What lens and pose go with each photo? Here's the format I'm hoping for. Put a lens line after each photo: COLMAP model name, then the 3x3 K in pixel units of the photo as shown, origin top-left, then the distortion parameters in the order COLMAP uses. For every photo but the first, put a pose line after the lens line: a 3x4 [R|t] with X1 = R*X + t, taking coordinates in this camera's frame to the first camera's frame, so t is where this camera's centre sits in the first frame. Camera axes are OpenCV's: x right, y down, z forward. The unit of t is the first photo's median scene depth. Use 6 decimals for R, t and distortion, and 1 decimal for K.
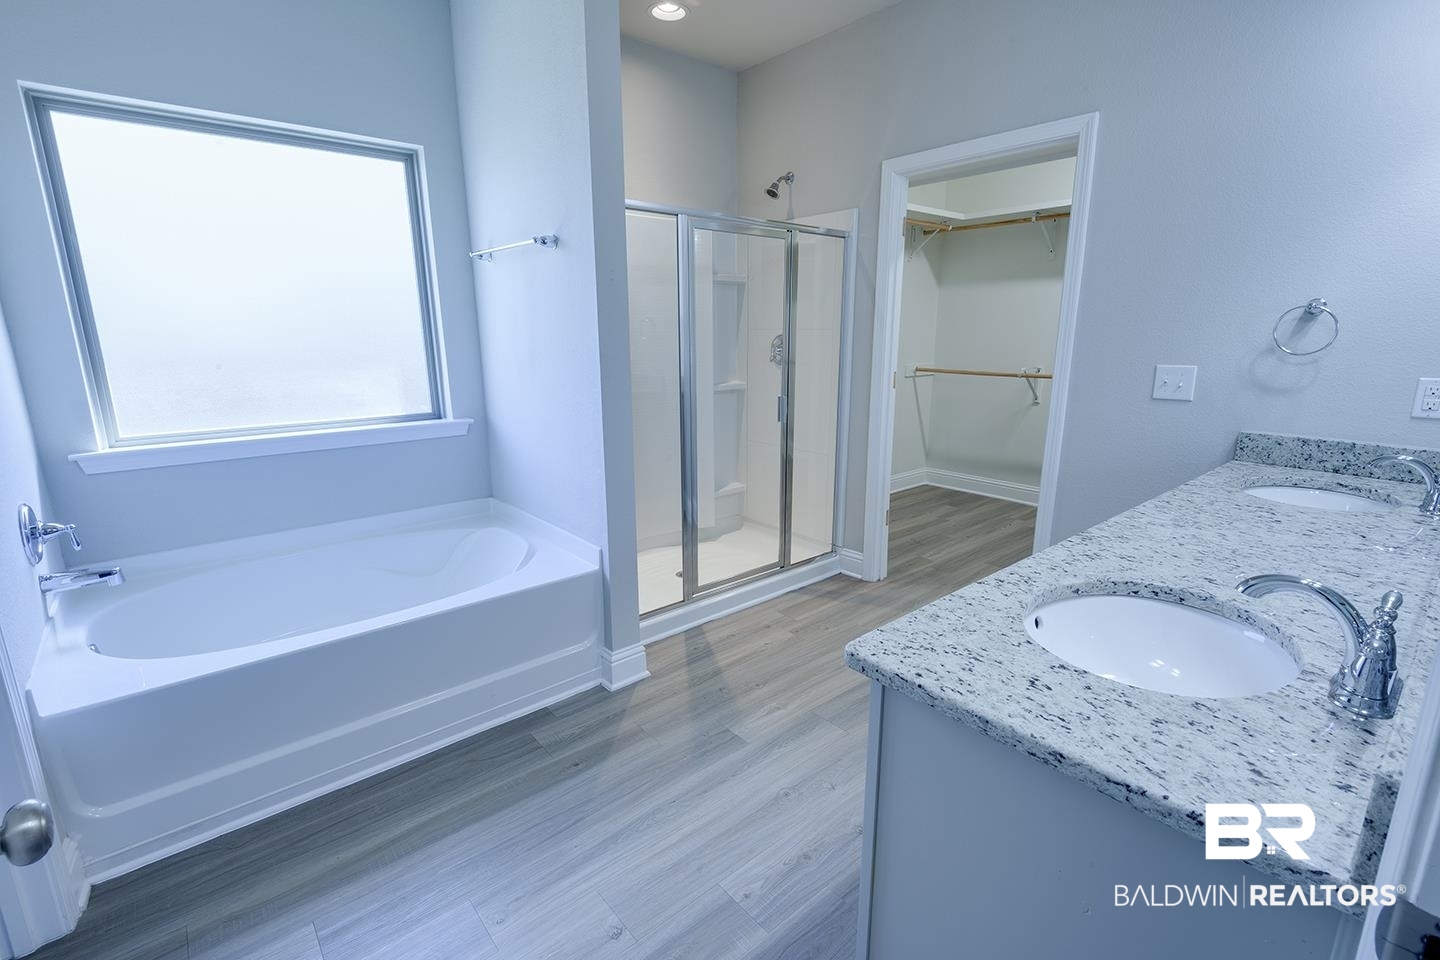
lens RADIAL K [[651.7, 0, 717.1], [0, 651.7, 473.4], [0, 0, 1]] dist [0.005407, -0.000866]
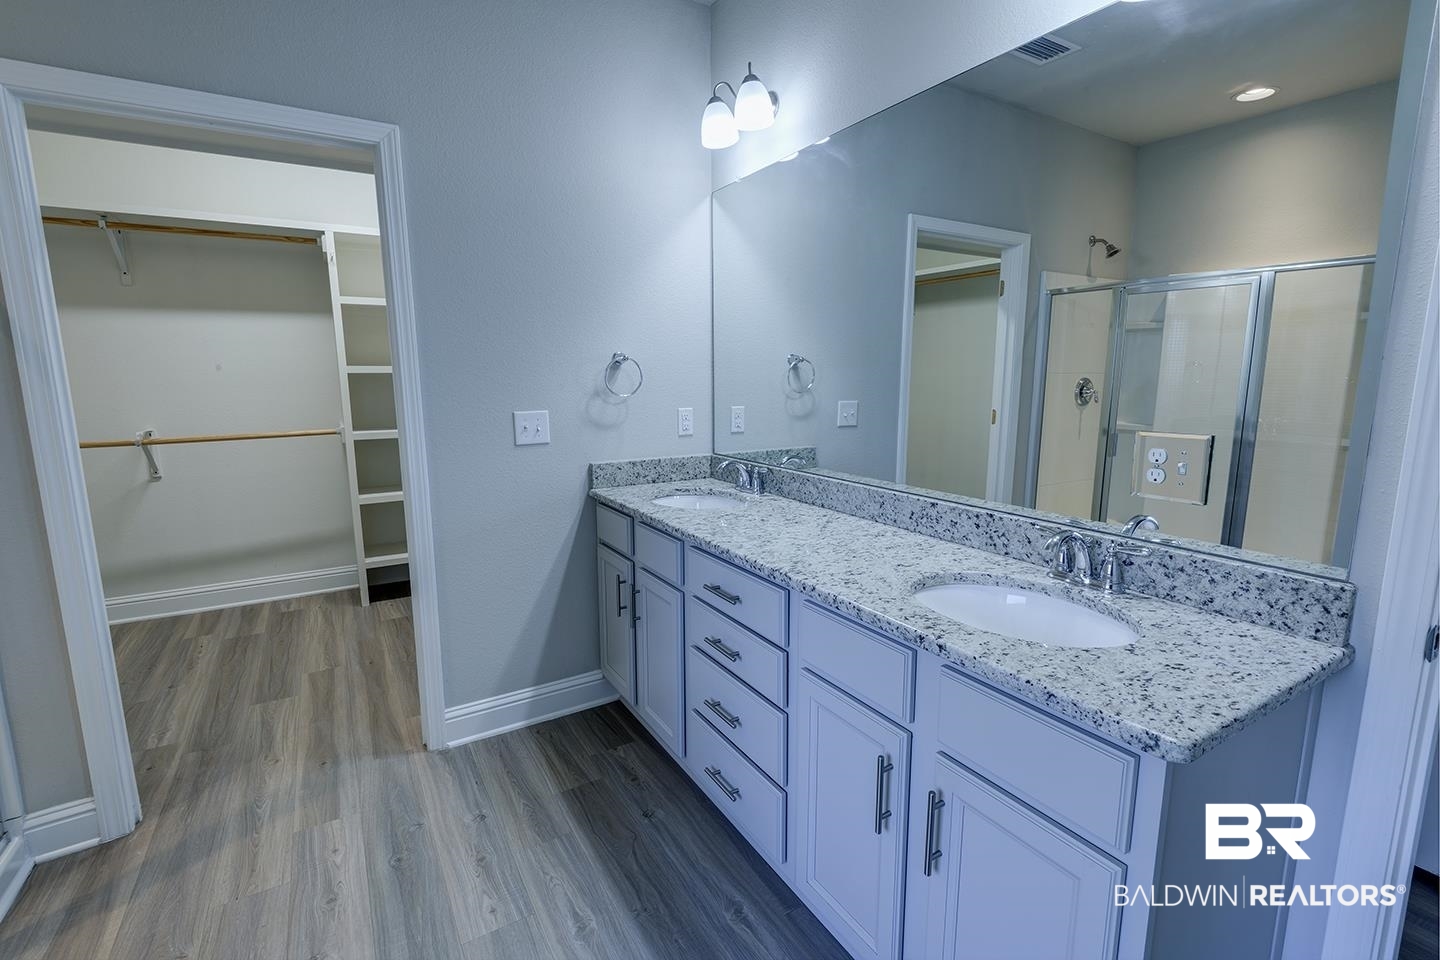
lens RADIAL K [[651.7, 0, 717.1], [0, 651.7, 473.4], [0, 0, 1]] dist [0.005407, -0.000866]
pose [[0.156186, -0.148711, 0.976469, -0.269355], [0.220556, 0.968890, 0.112279, -0.120576], [-0.962788, 0.197830, 0.184126, 0.550299]]
